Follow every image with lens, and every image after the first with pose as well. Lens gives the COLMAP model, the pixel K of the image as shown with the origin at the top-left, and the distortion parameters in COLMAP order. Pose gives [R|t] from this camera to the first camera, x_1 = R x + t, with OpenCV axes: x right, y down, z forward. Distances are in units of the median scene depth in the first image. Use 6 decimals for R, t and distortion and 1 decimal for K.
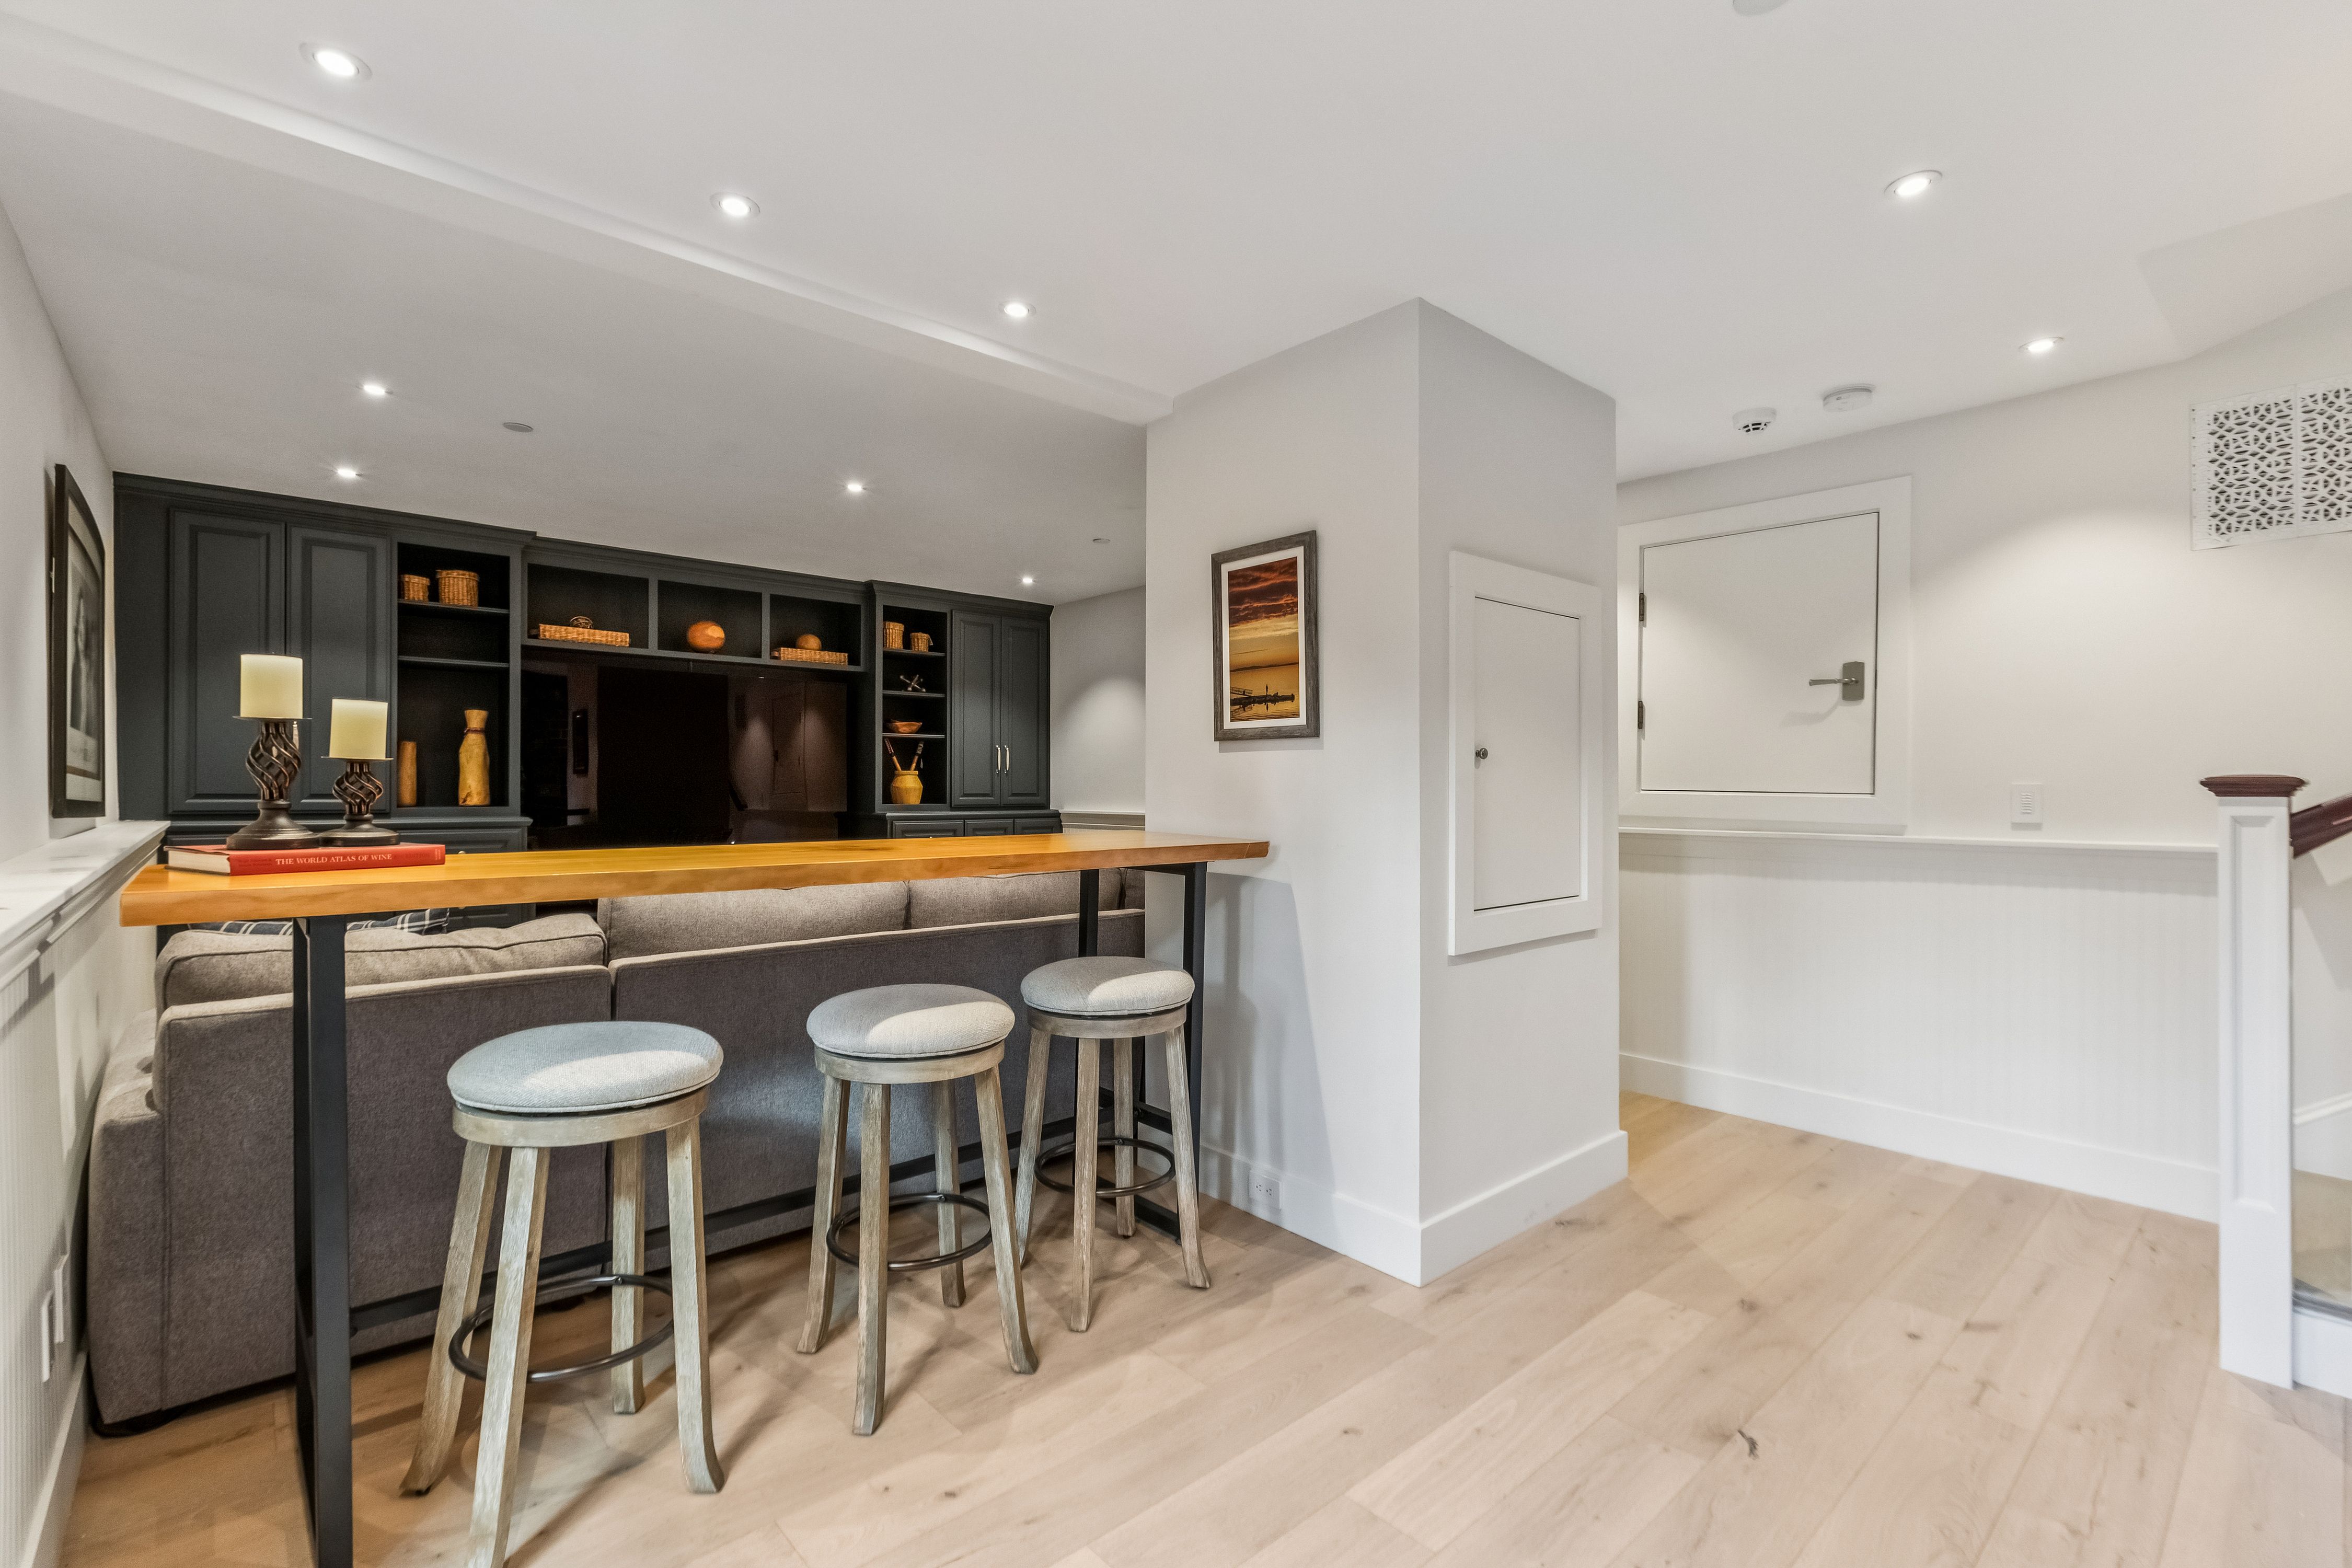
lens RADIAL K [[1051.4, 0, 1175.4], [0, 1051.4, 785.3], [0, 0, 1]] dist [-0.001704, -0.000220]
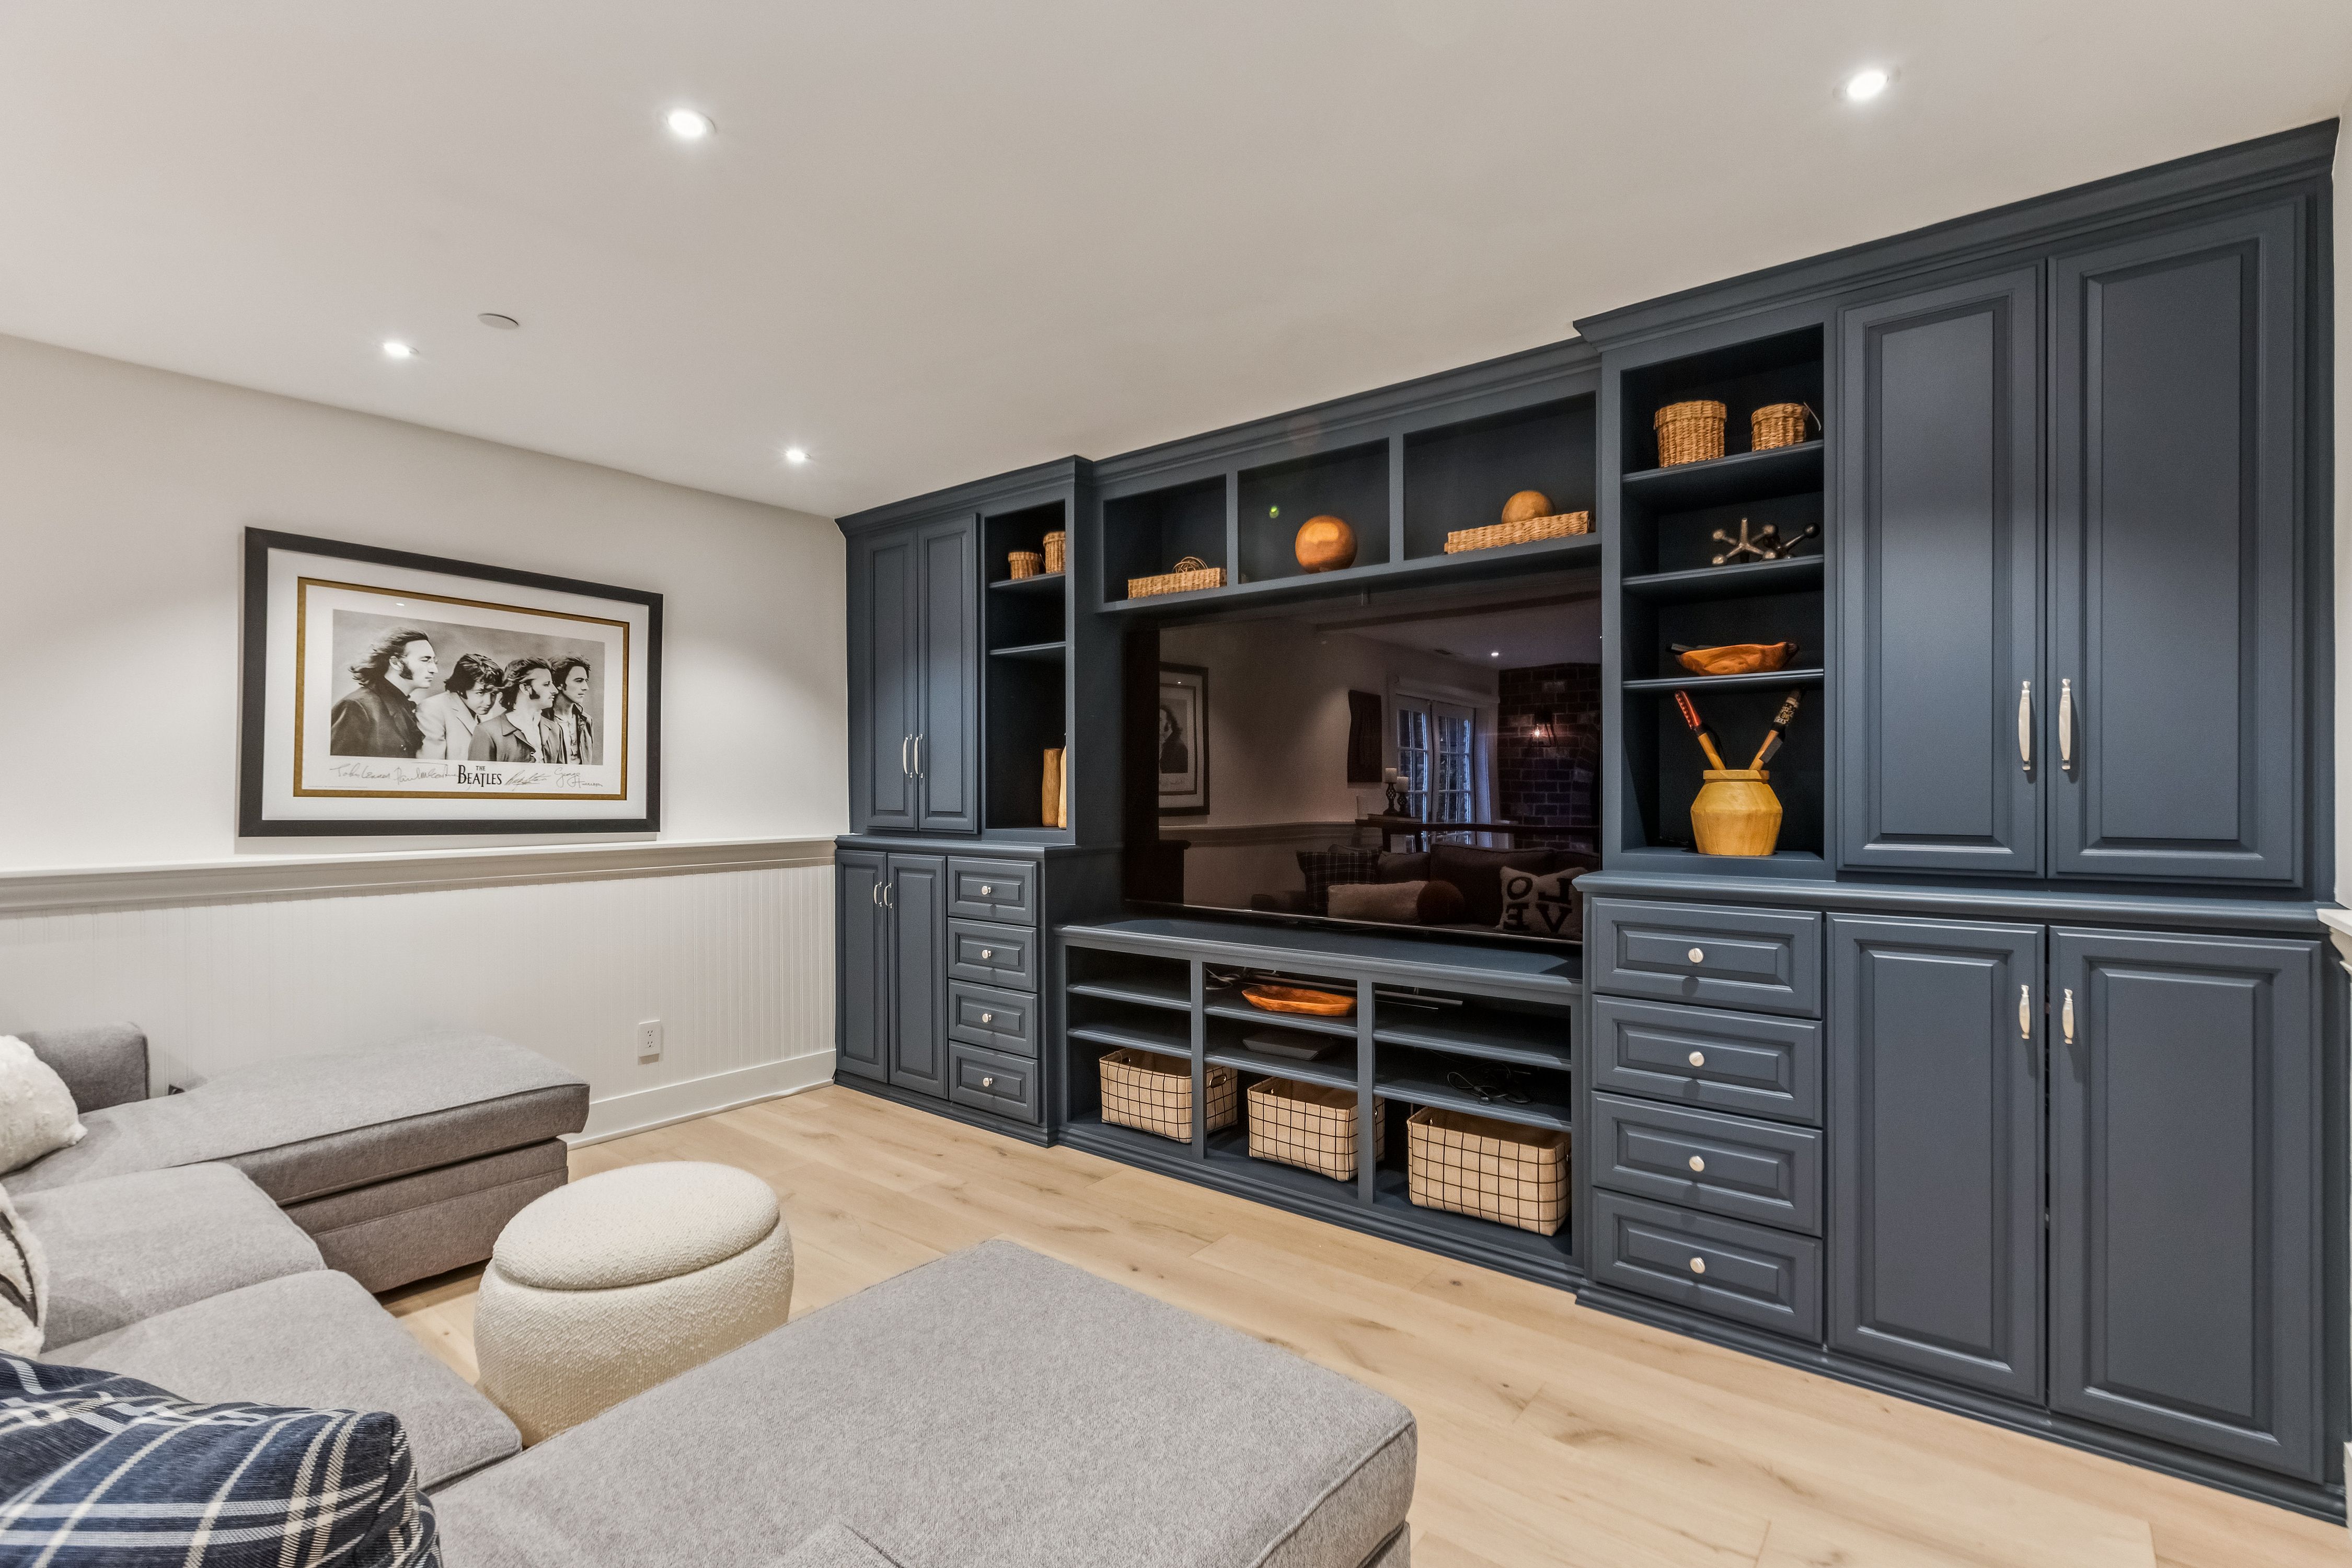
lens RADIAL K [[1051.4, 0, 1175.2], [0, 1051.4, 774.6], [0, 0, 1]] dist [-0.001704, -0.000220]
pose [[0.168536, -0.008504, -0.985659, 0.094850], [0.007290, 0.999946, -0.007380, -0.010597], [0.985669, -0.005942, 0.168589, 0.732552]]
